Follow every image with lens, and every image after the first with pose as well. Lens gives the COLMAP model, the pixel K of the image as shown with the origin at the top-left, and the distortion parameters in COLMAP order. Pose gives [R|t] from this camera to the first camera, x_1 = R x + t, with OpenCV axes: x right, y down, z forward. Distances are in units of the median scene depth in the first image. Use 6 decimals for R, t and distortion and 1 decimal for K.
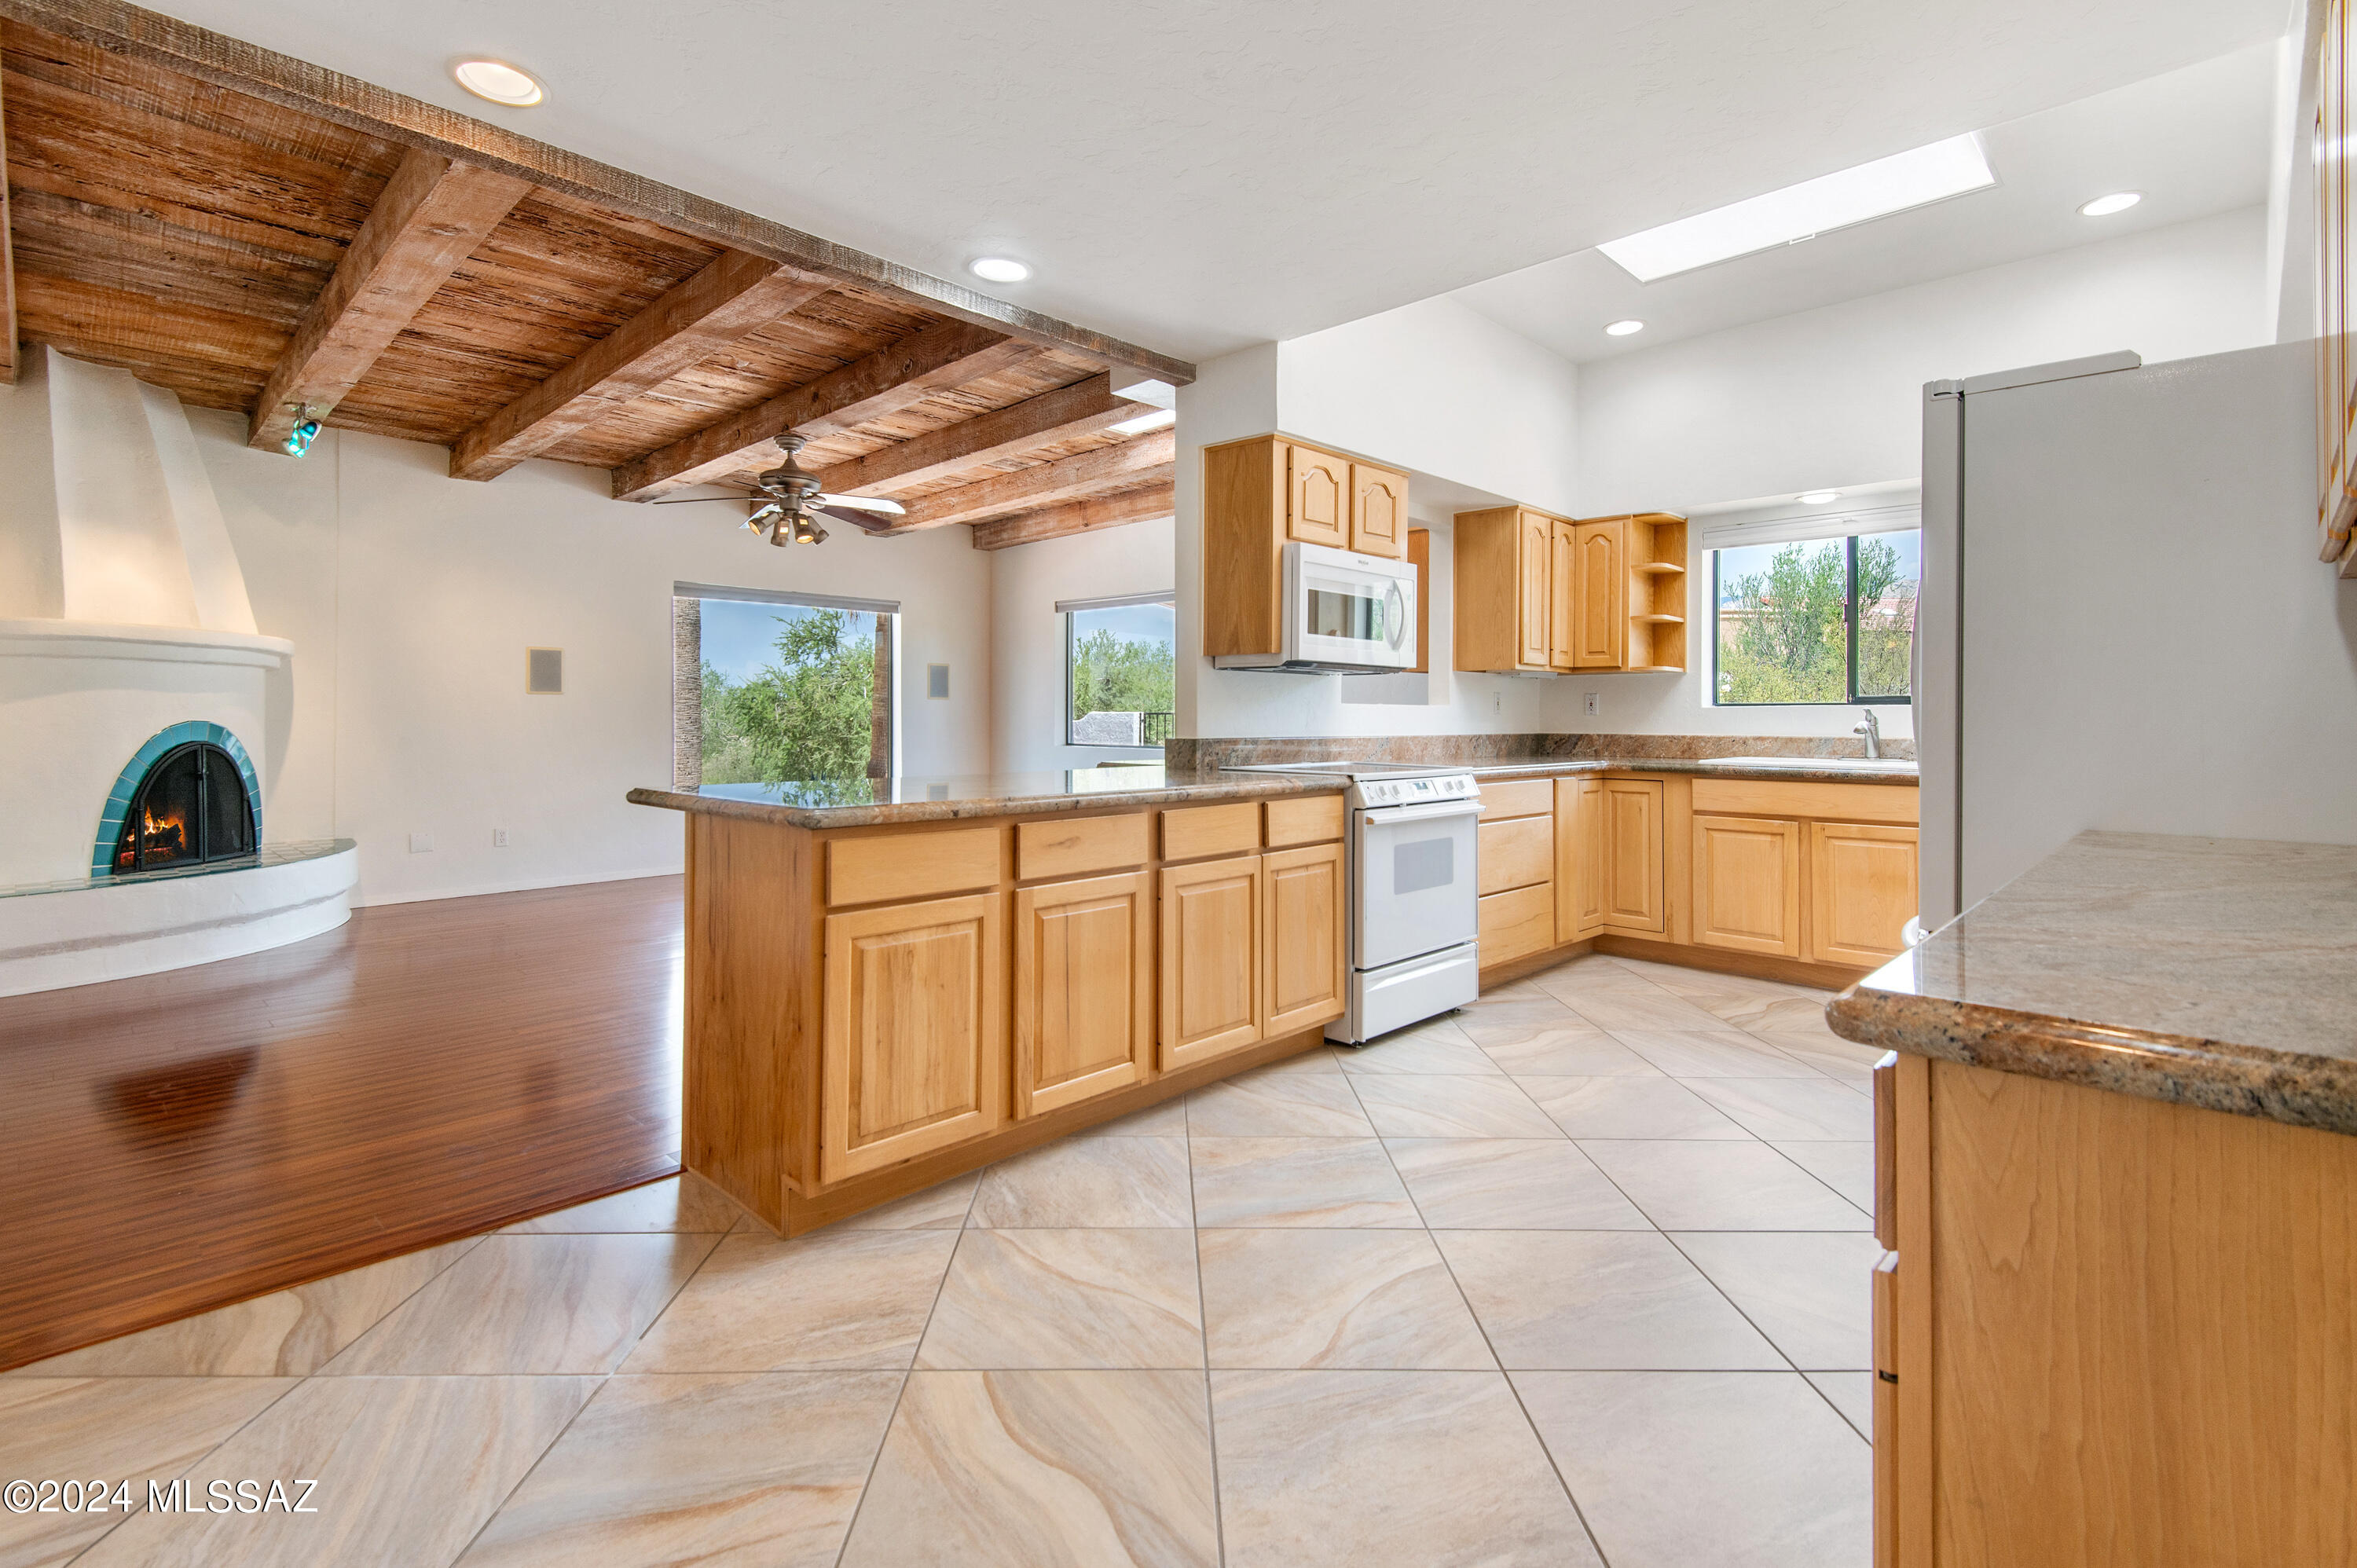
lens RADIAL K [[1086.7, 0, 1176.2], [0, 1086.7, 702.1], [0, 0, 1]] dist [0.019581, -0.005357]
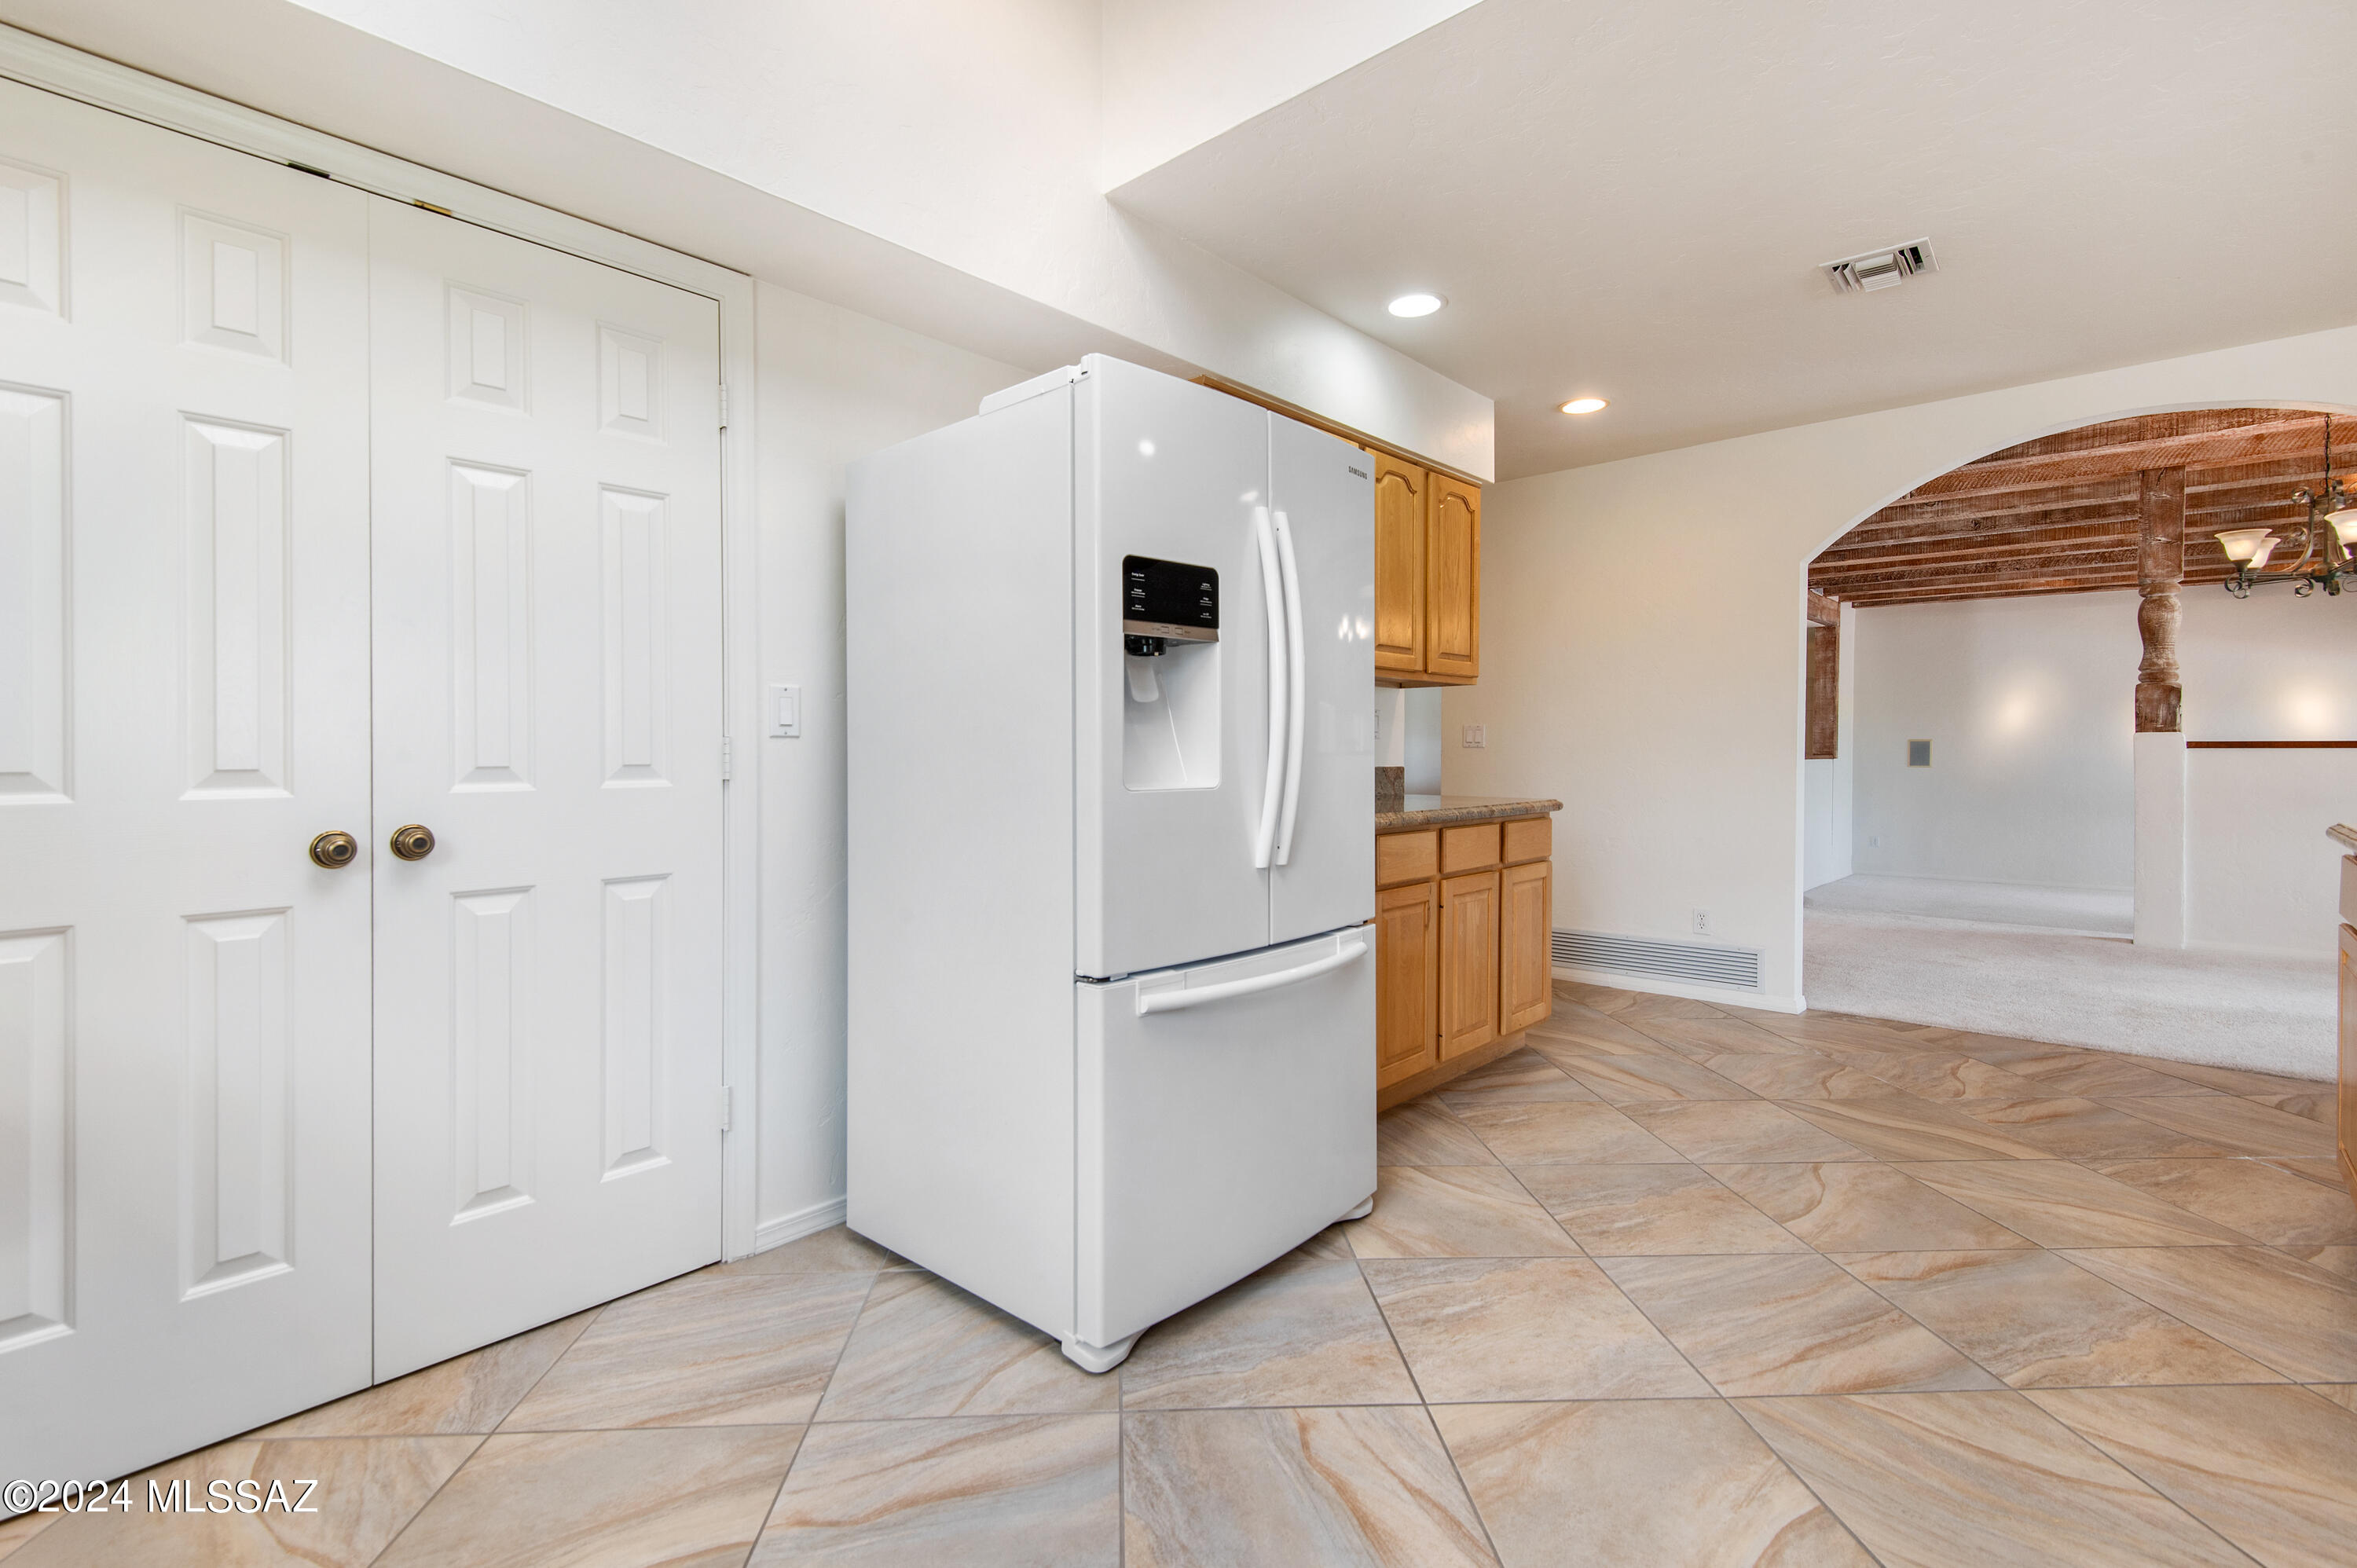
lens RADIAL K [[1086.7, 0, 1166.8], [0, 1086.7, 767.6], [0, 0, 1]] dist [0.019581, -0.005357]
pose [[-0.999481, -0.006965, -0.031457, 0.511694], [-0.007273, 0.999927, 0.009691, 0.019708], [0.031388, 0.009915, -0.999458, 1.175781]]
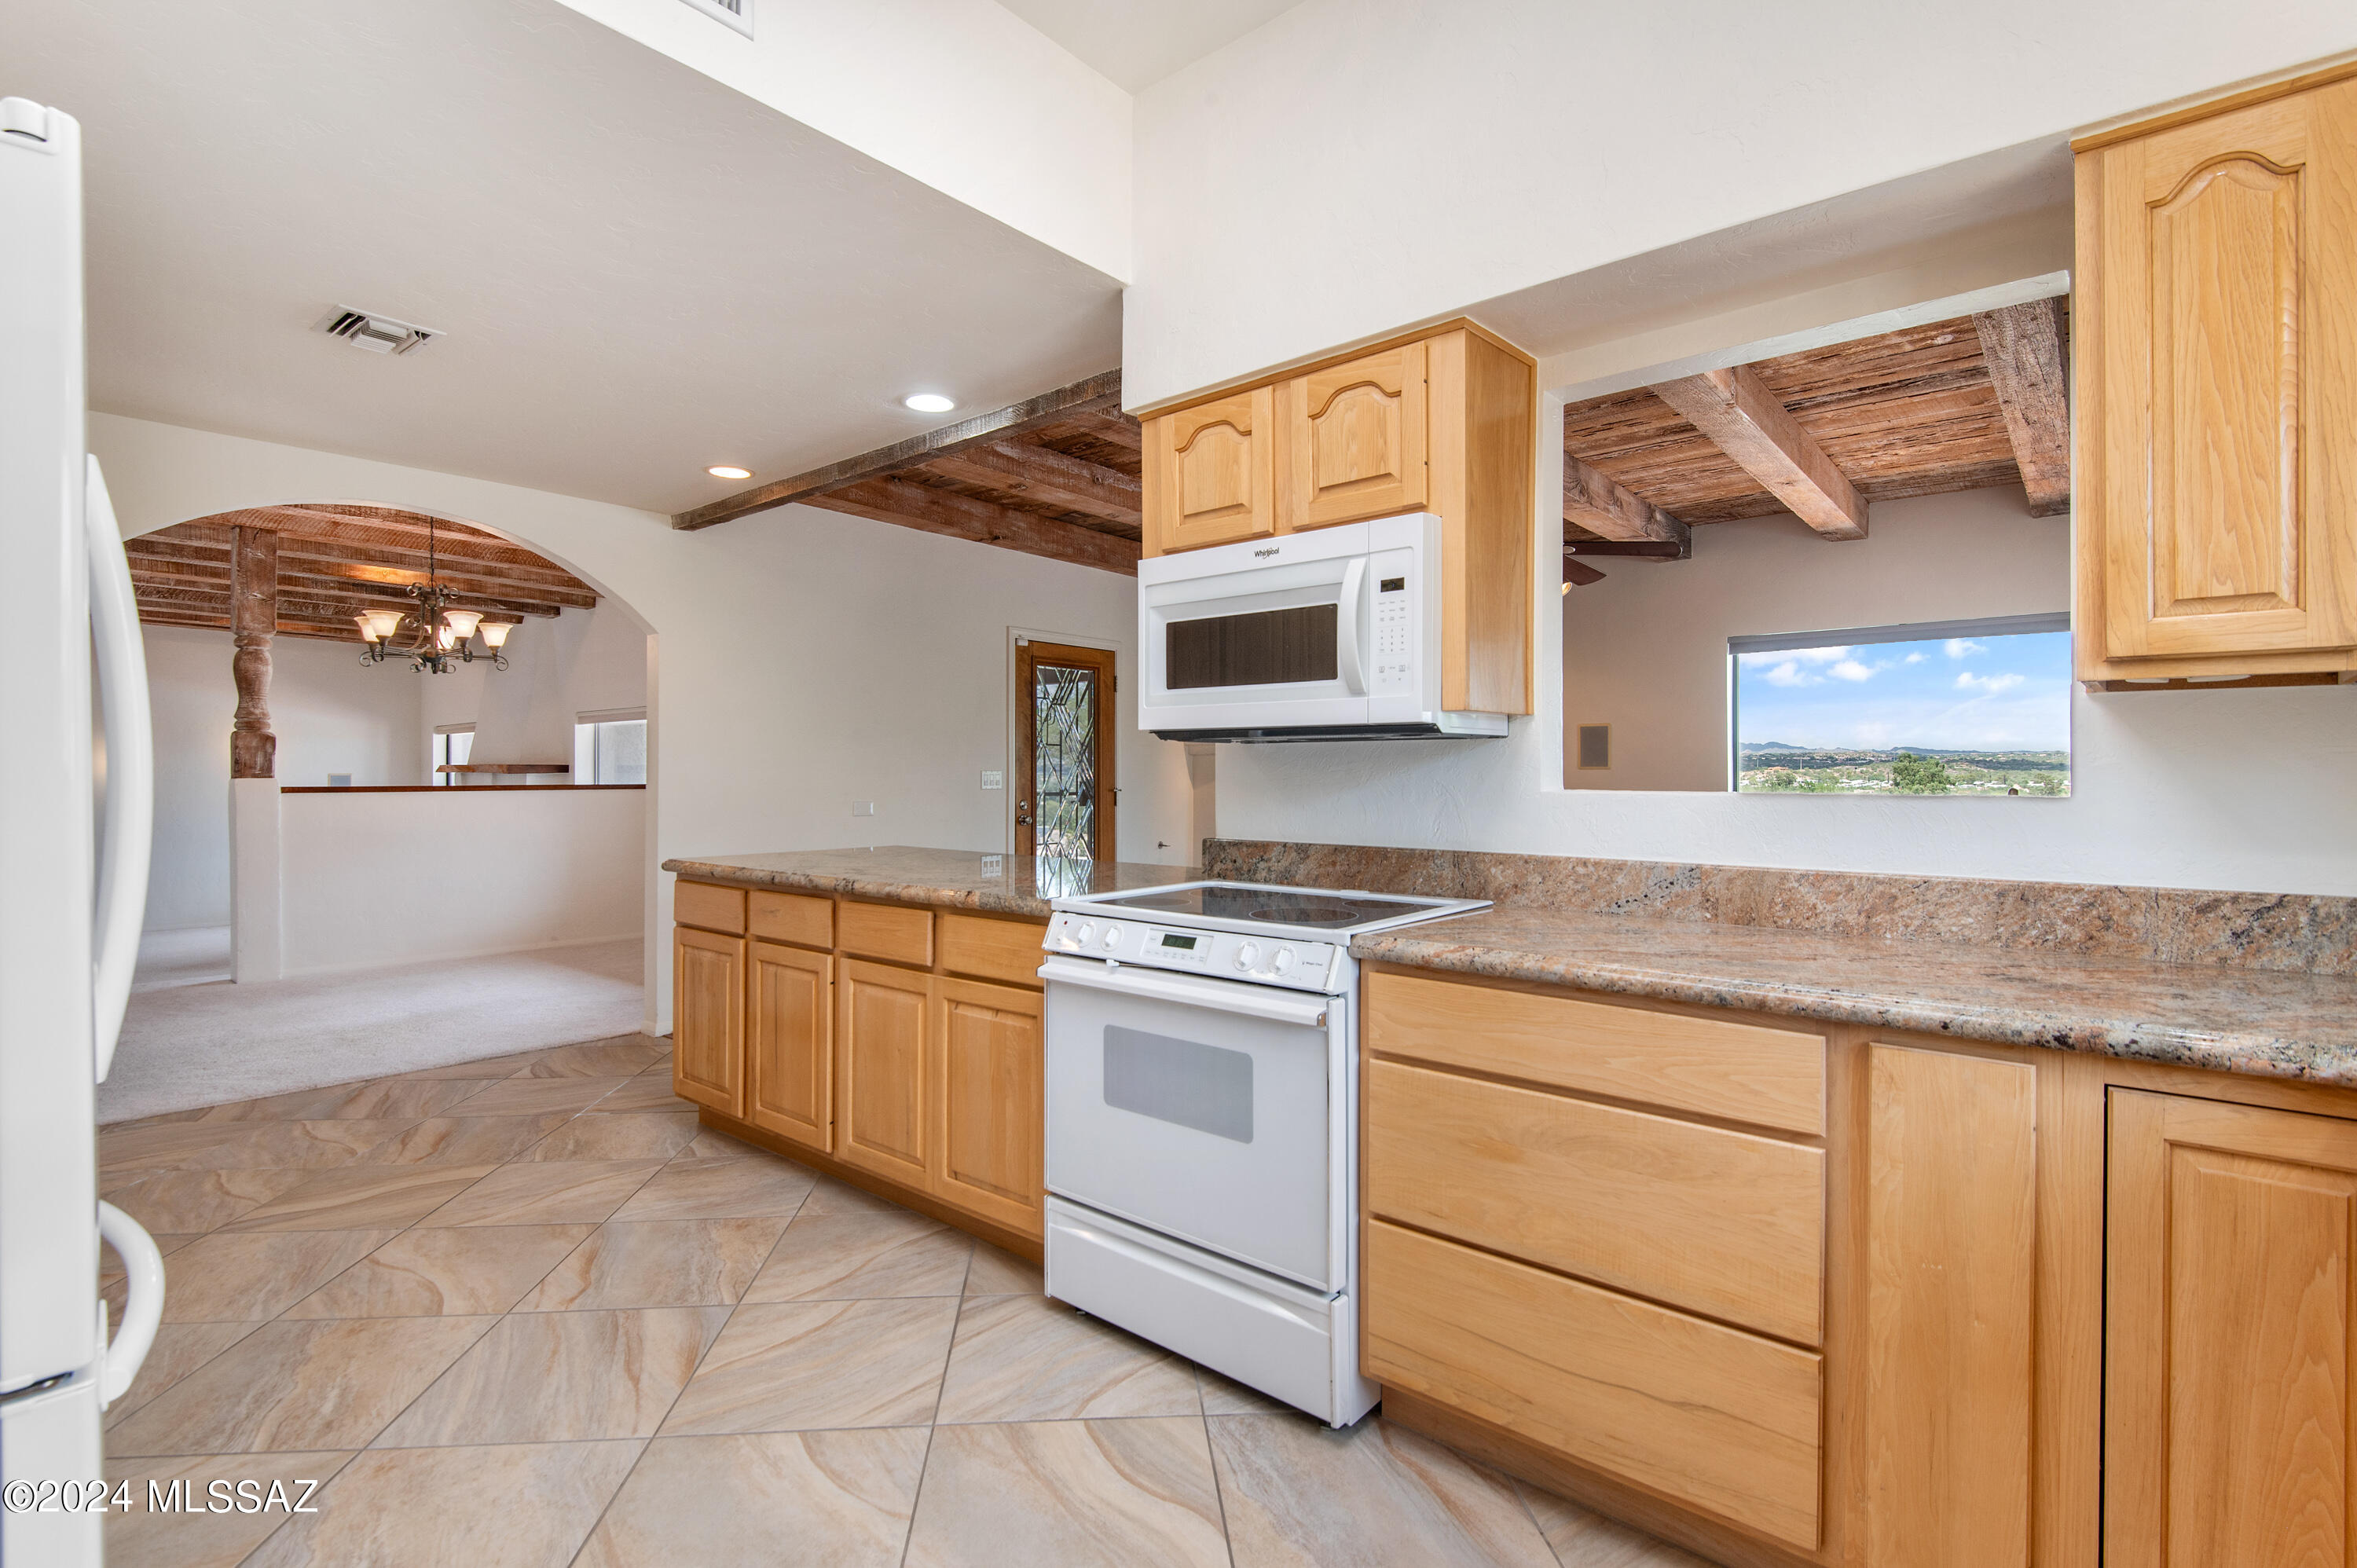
lens RADIAL K [[1121.8, 0, 1160.8], [0, 1121.8, 766.3], [0, 0, 1]] dist [0.006734, -0.007122]
pose [[0.050168, -0.012380, -0.998664, 0.785570], [0.010856, 0.999871, -0.011850, -0.007700], [0.998682, -0.010247, 0.050296, 0.930325]]
